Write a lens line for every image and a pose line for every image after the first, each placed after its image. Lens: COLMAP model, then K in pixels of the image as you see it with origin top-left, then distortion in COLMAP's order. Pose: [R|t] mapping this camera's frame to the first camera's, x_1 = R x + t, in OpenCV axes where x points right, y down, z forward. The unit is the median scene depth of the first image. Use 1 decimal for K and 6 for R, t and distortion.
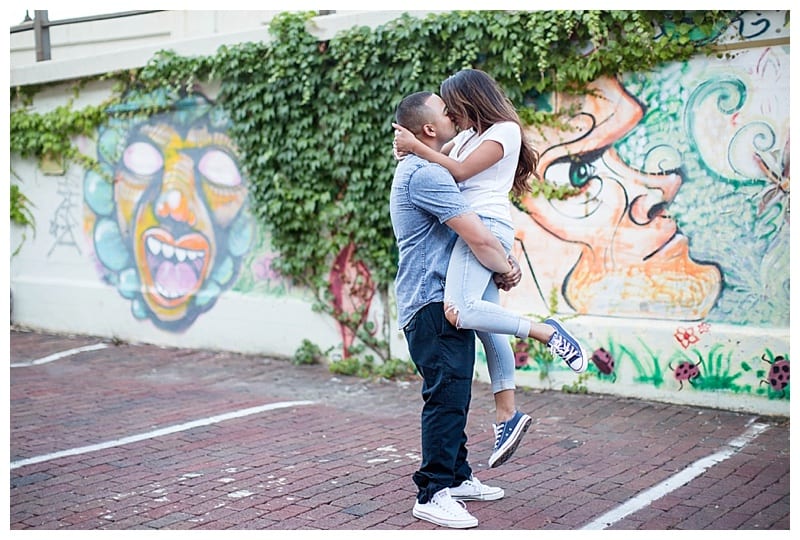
lens RADIAL K [[1191.4, 0, 401.4], [0, 1191.4, 225.9], [0, 0, 1]] dist [-0.161027, 0.322164]
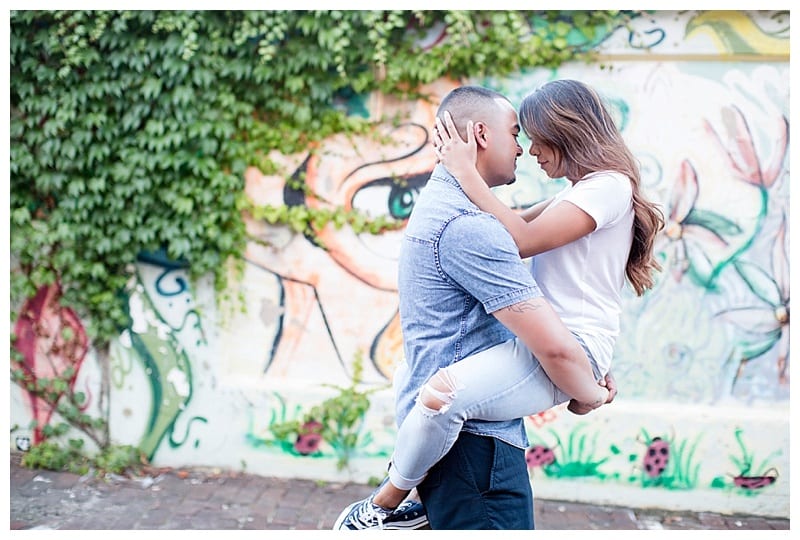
lens RADIAL K [[1191.4, 0, 401.4], [0, 1191.4, 225.9], [0, 0, 1]] dist [-0.161027, 0.322164]
pose [[0.881762, 0.030264, 0.470723, -0.205126], [-0.034888, 0.999391, 0.001100, -0.028361], [-0.470403, -0.017392, 0.882280, 0.309630]]
